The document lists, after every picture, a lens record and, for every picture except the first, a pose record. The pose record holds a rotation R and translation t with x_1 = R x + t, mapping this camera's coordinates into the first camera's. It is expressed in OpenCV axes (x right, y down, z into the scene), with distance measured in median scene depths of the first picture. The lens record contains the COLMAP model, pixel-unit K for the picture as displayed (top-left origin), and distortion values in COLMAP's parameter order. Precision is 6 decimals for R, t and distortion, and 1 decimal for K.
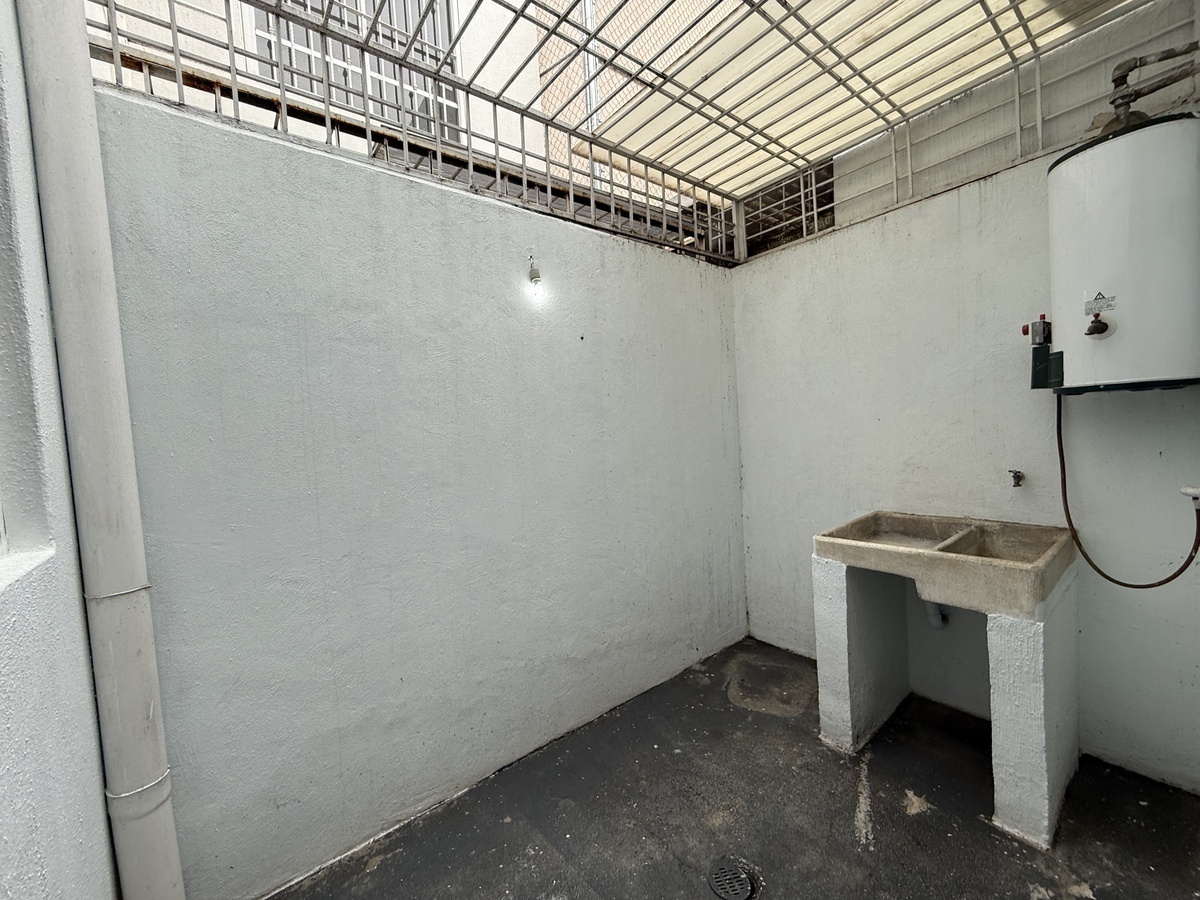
lens RADIAL K [[479.2, 0, 599.4], [0, 479.2, 447.9], [0, 0, 1]] dist [-0.000229, -0.000064]
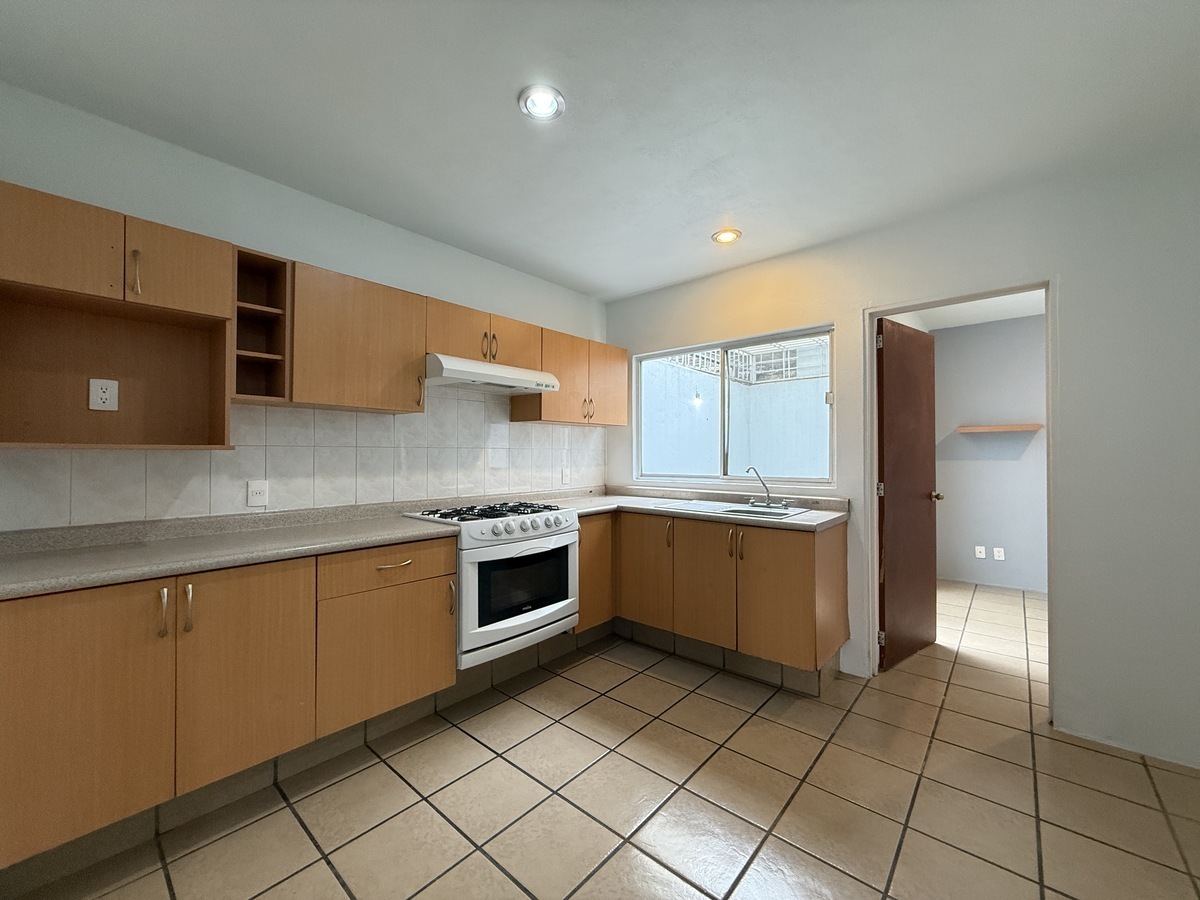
lens RADIAL K [[479.2, 0, 599.1], [0, 479.2, 451.3], [0, 0, 1]] dist [-0.000229, -0.000064]
pose [[0.981248, 0.060035, 0.183159, -1.109894], [-0.049534, 0.996884, -0.061383, 0.124021], [-0.186274, 0.051159, 0.981165, -1.419523]]
